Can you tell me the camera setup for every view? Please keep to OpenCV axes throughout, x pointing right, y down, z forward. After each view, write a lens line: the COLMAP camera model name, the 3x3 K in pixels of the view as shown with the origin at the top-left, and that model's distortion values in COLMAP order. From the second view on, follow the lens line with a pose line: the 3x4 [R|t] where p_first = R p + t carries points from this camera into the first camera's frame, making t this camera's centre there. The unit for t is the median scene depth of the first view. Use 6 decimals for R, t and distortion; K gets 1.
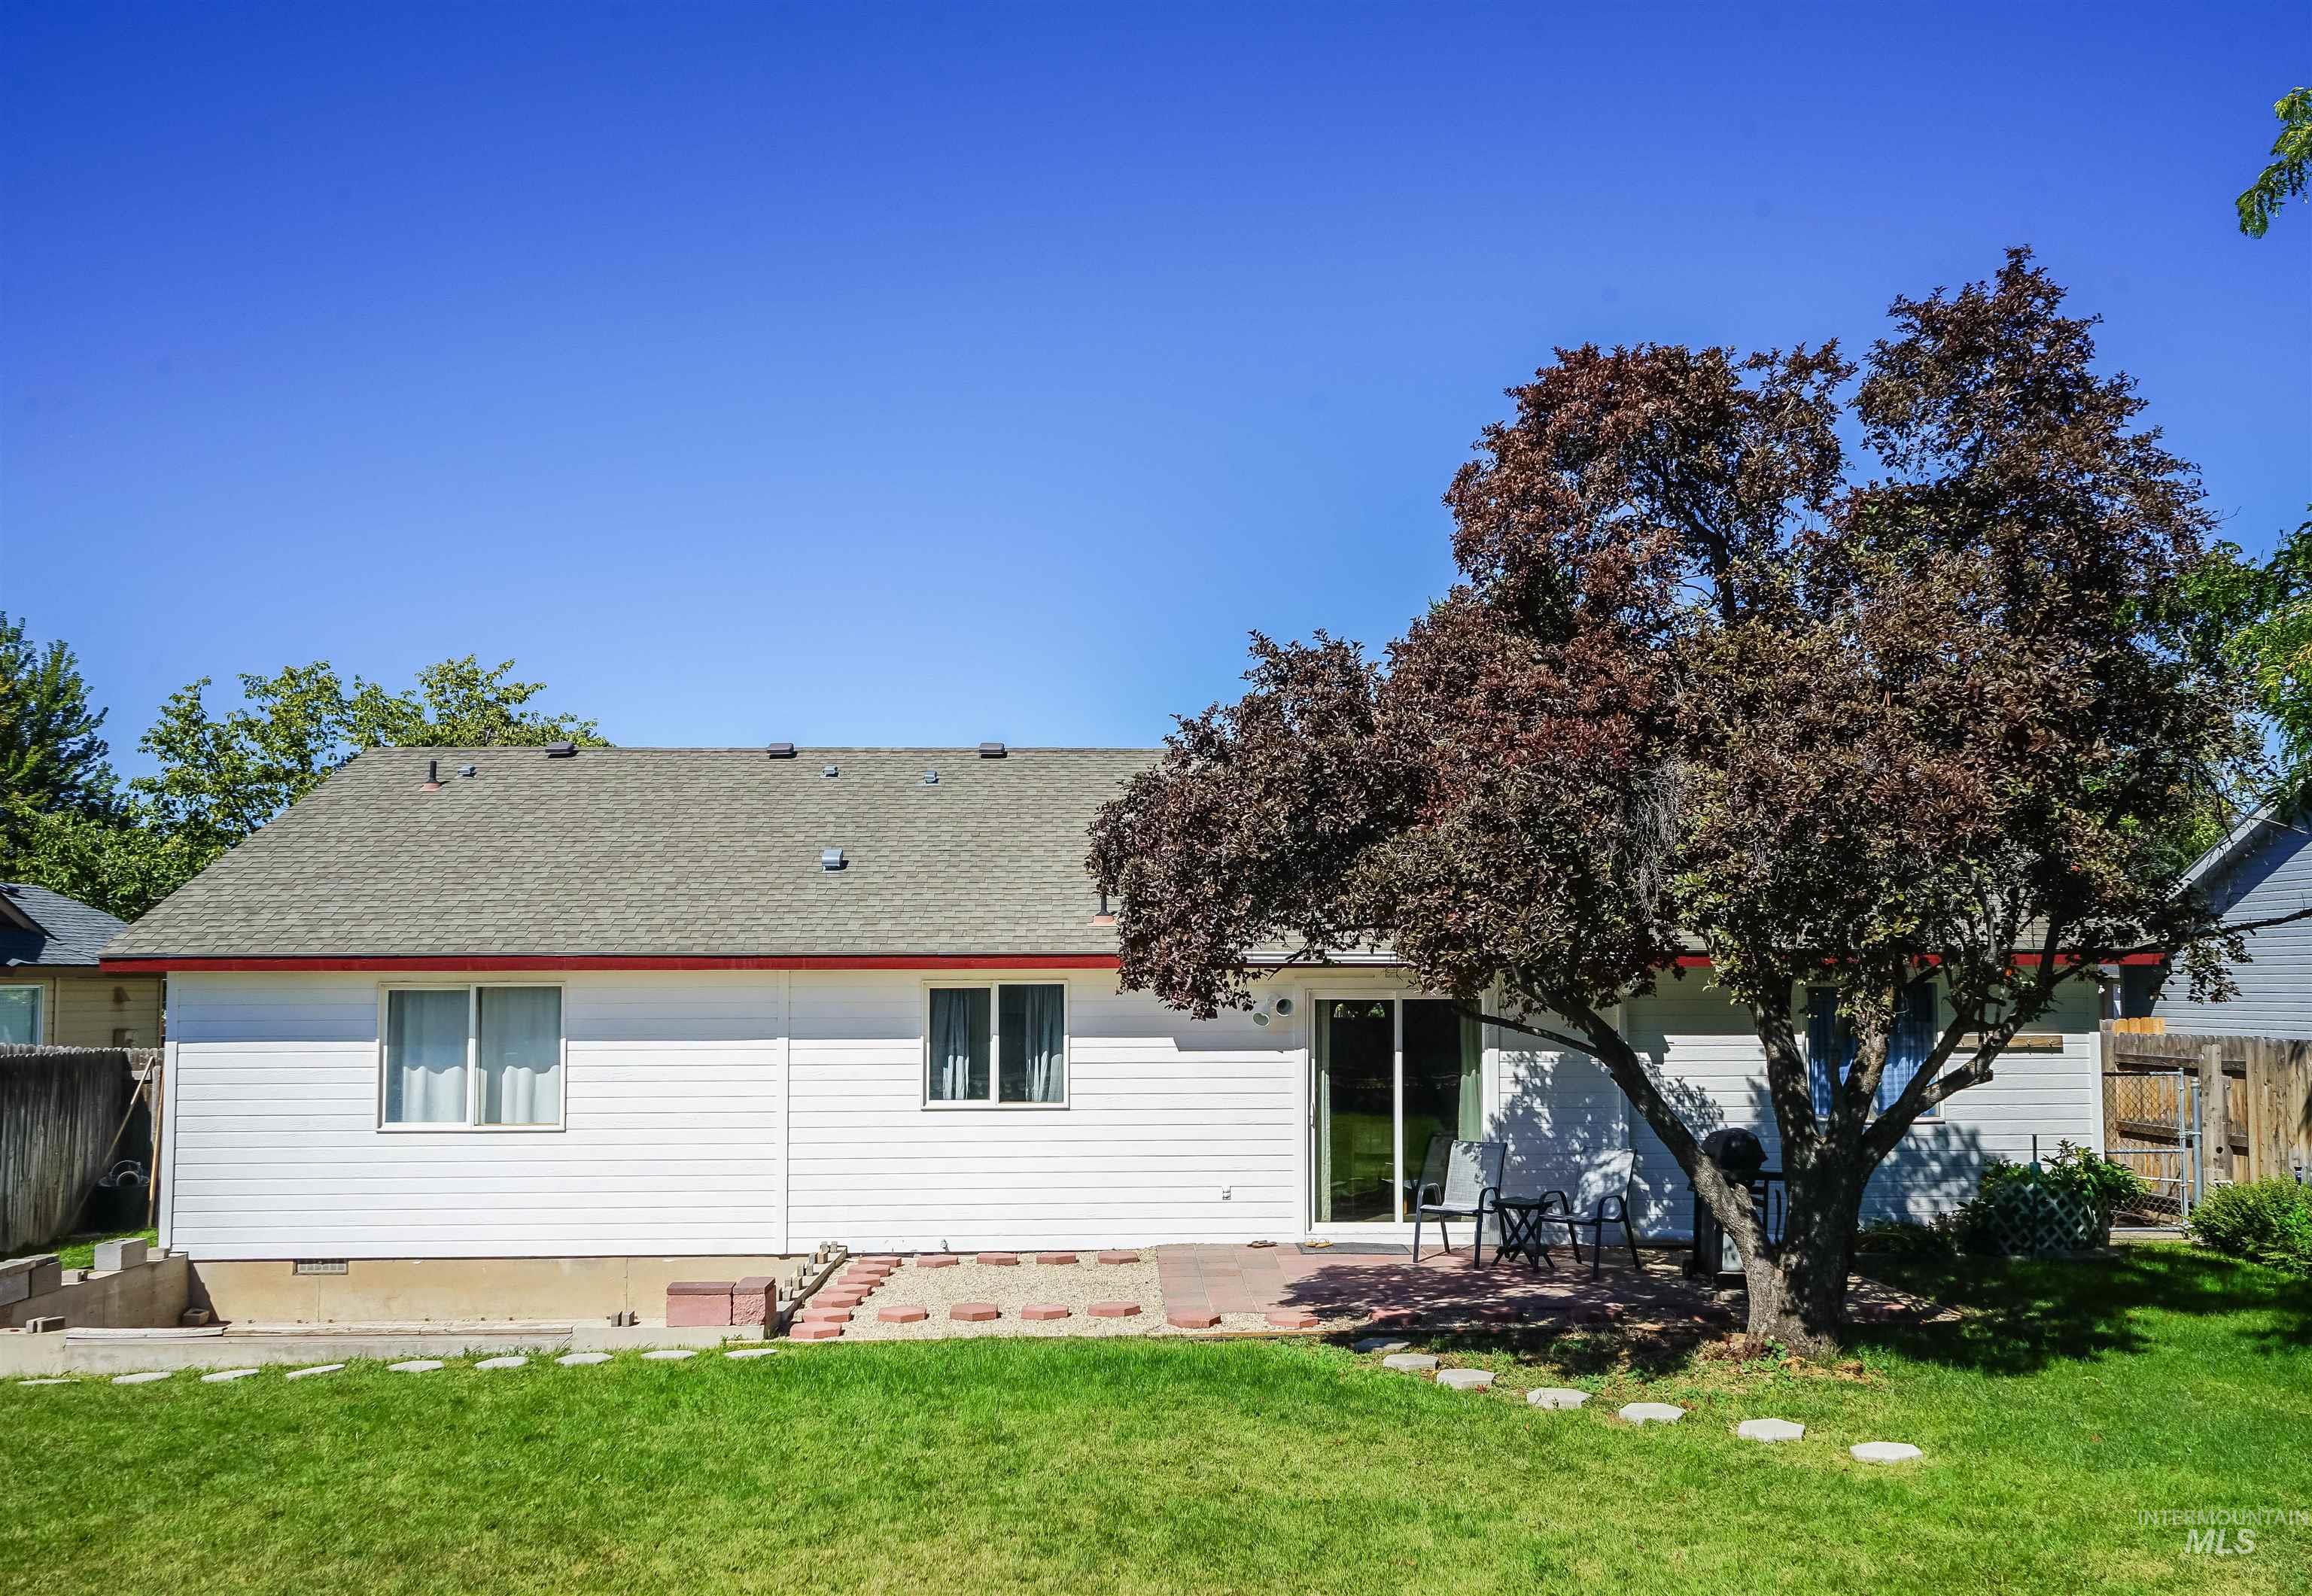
lens RADIAL K [[2029.4, 0, 1156.5], [0, 2029.4, 849.2], [0, 0, 1]] dist [-0.000488, 0.013067]
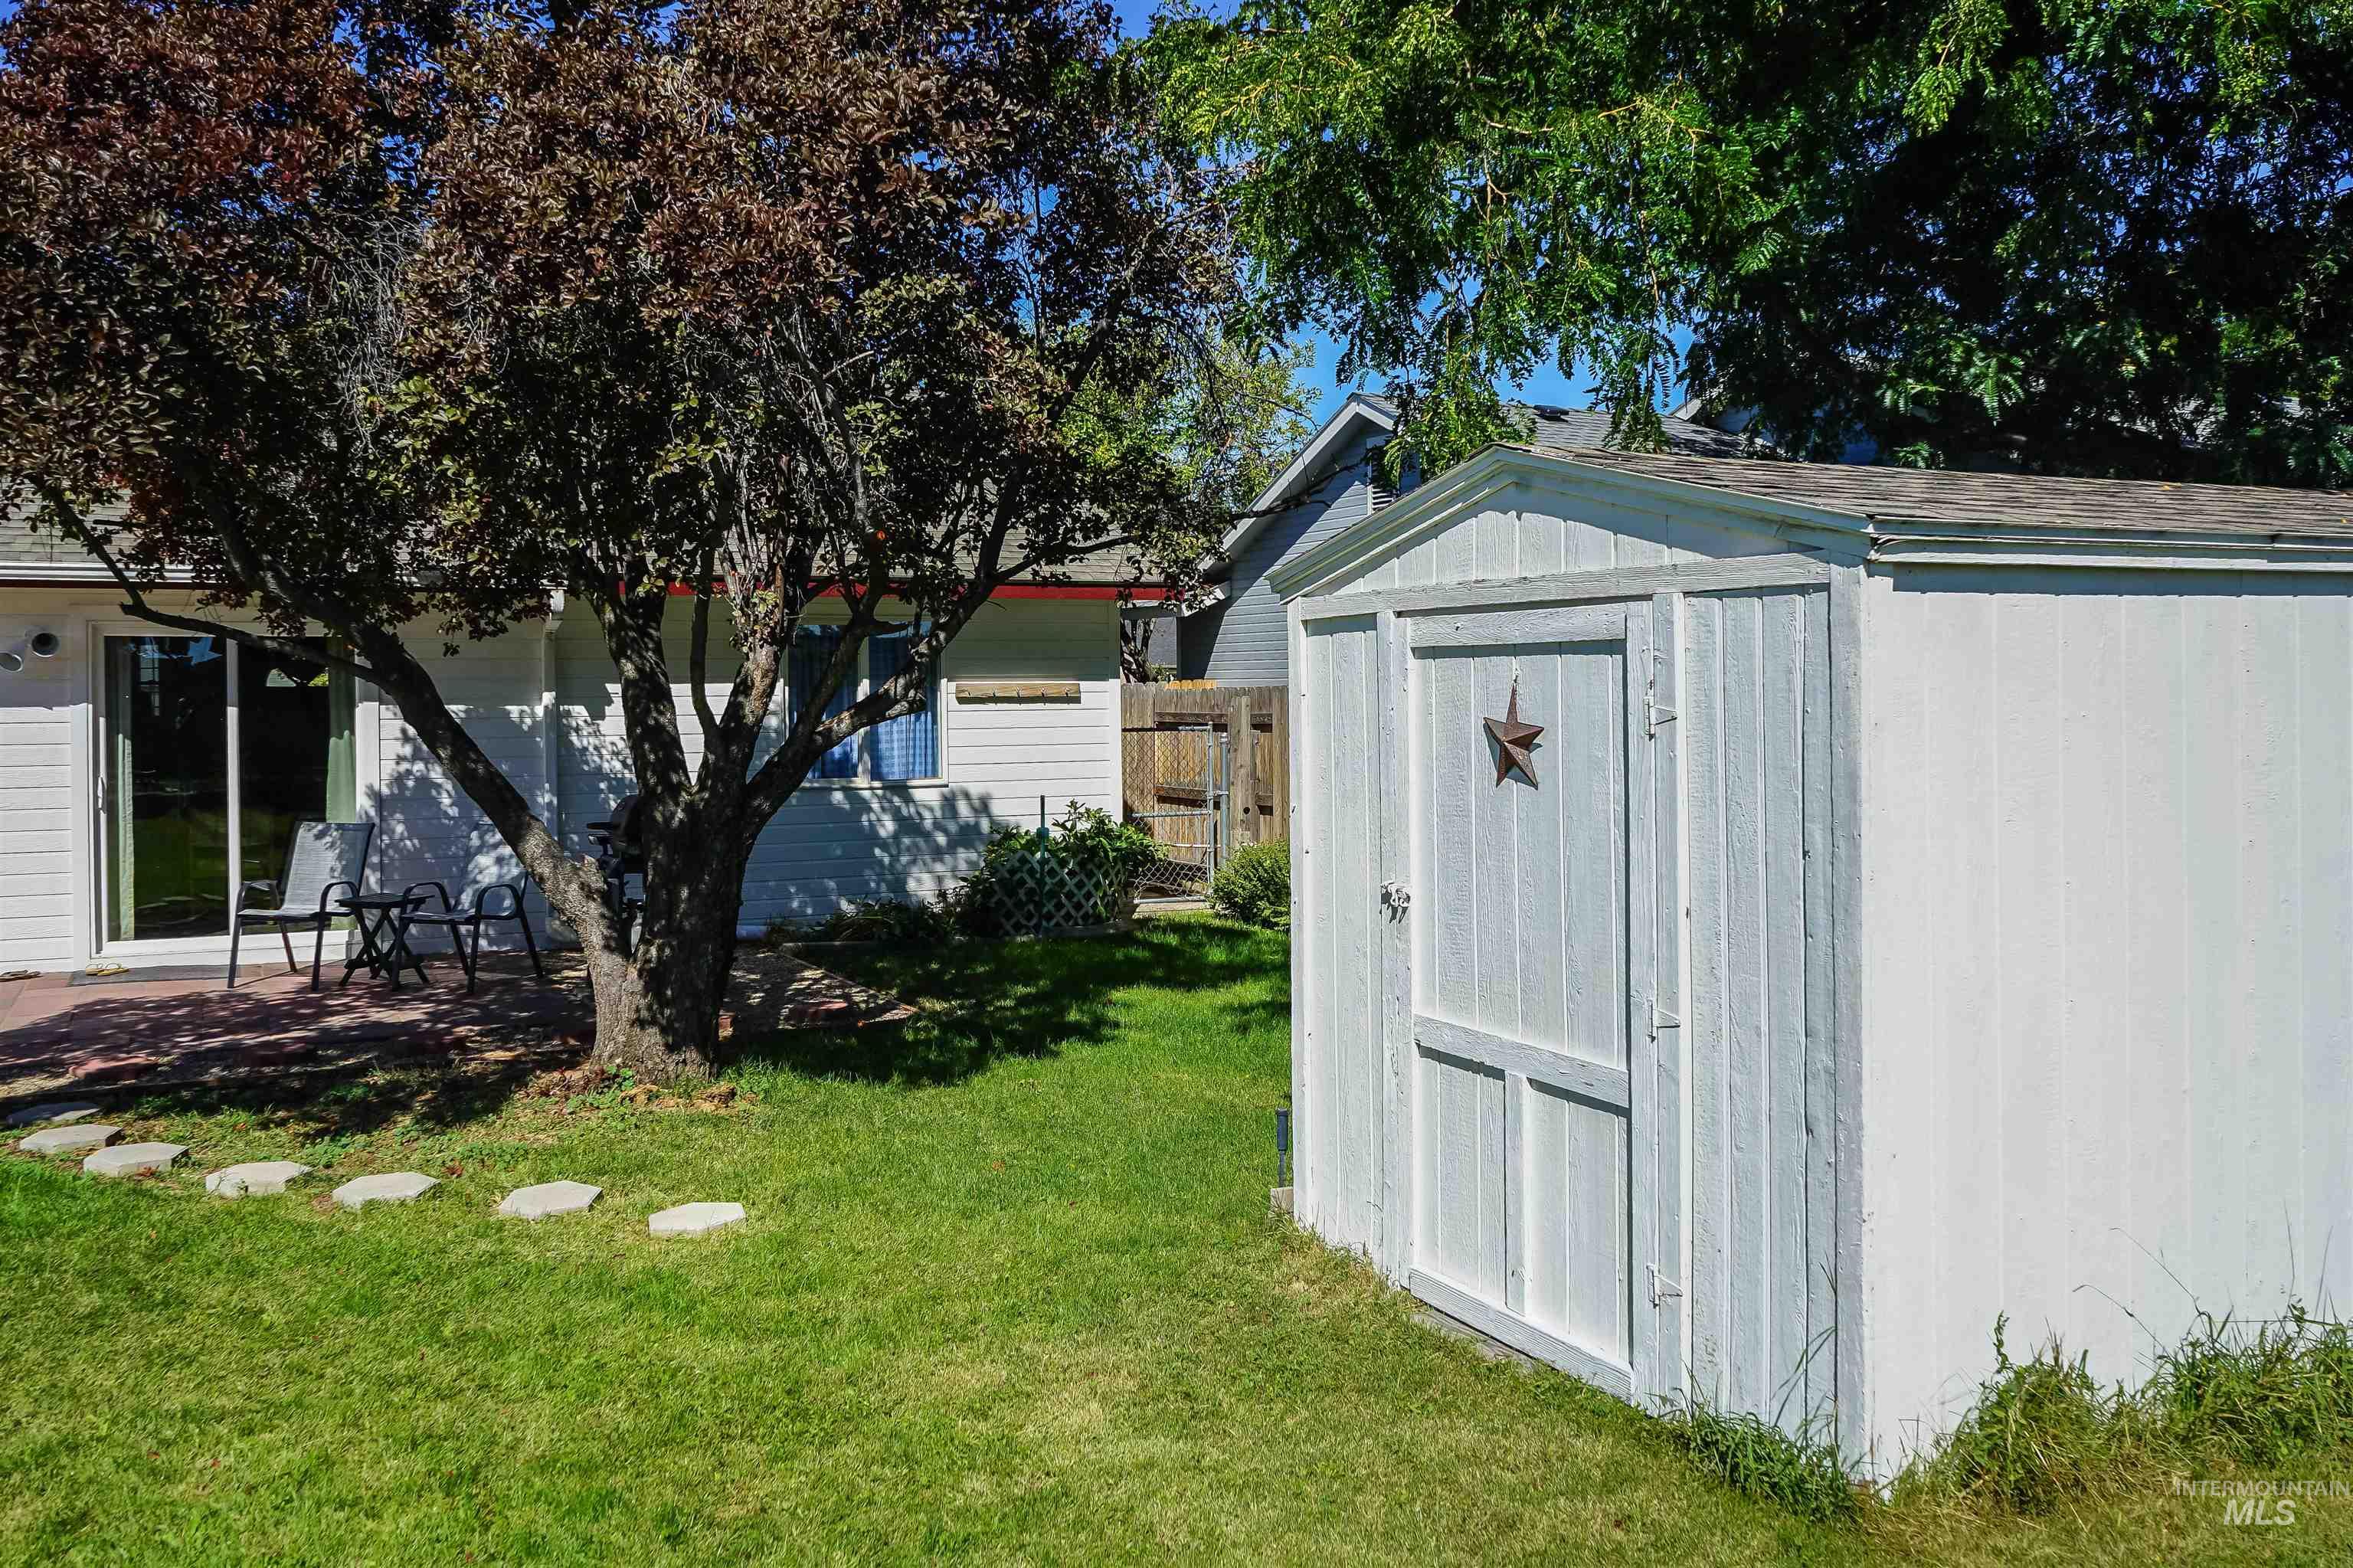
lens RADIAL K [[1960.0, 0, 1175.6], [0, 1960.0, 697.2], [0, 0, 1]] dist [0.002566, 0.008716]
pose [[0.922783, -0.005857, 0.385275, 0.164330], [-0.017742, 0.998178, 0.057667, 0.050038], [-0.384911, -0.060050, 0.920998, 0.213710]]
